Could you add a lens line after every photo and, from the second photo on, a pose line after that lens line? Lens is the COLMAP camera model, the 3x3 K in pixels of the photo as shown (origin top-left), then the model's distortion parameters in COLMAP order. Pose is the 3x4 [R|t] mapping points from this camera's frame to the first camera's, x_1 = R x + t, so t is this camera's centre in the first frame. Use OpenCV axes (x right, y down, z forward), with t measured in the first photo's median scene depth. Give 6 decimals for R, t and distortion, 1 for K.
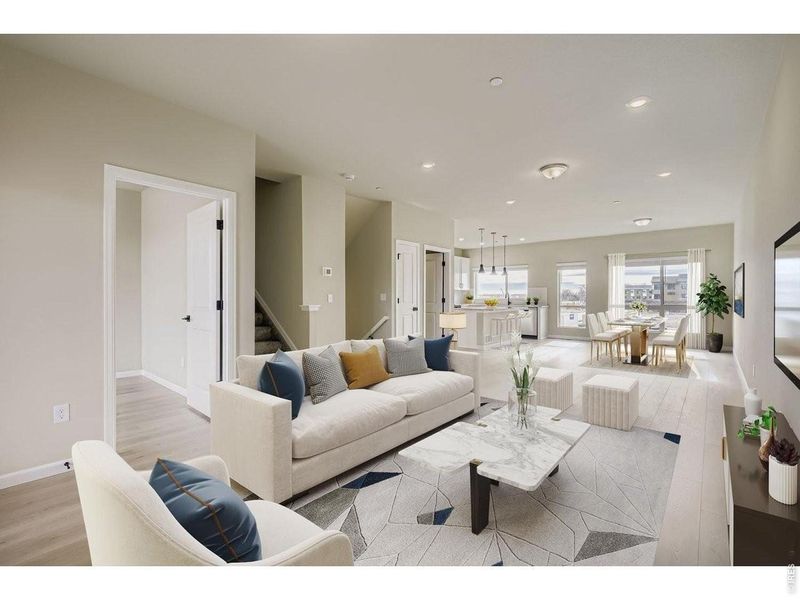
lens RADIAL K [[365.2, 0, 398.8], [0, 365.2, 298.1], [0, 0, 1]] dist [0.005268, -0.001053]
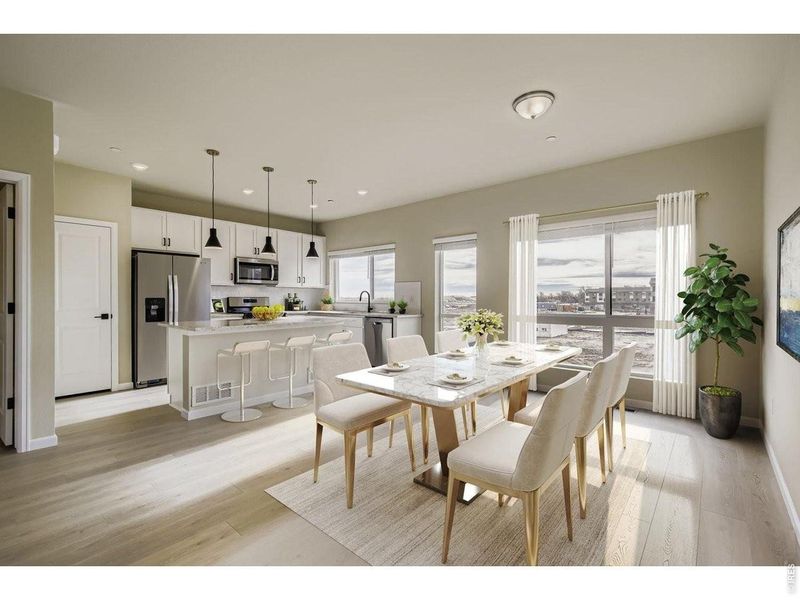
lens RADIAL K [[365.2, 0, 402.6], [0, 365.2, 300.5], [0, 0, 1]] dist [0.005268, -0.001053]
pose [[0.999973, 0.003342, -0.006500, 0.454843], [-0.003335, 0.999994, 0.001083, -0.002813], [0.006504, -0.001061, 0.999978, 0.525787]]
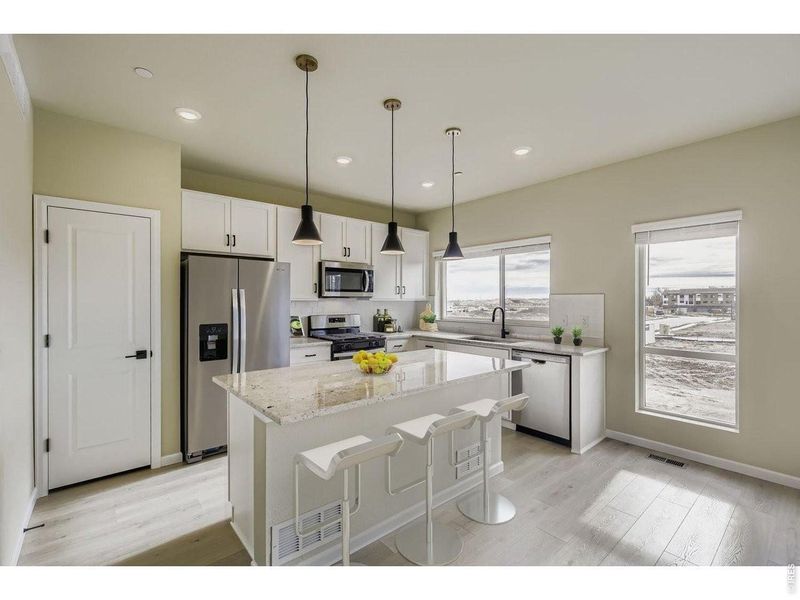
lens RADIAL K [[365.2, 0, 401.4], [0, 365.2, 300.9], [0, 0, 1]] dist [0.005268, -0.001053]
pose [[0.988024, 0.001532, -0.154292, 0.319886], [-0.002227, 0.999988, -0.004332, -0.026520], [0.154284, 0.004623, 0.988016, 0.742796]]
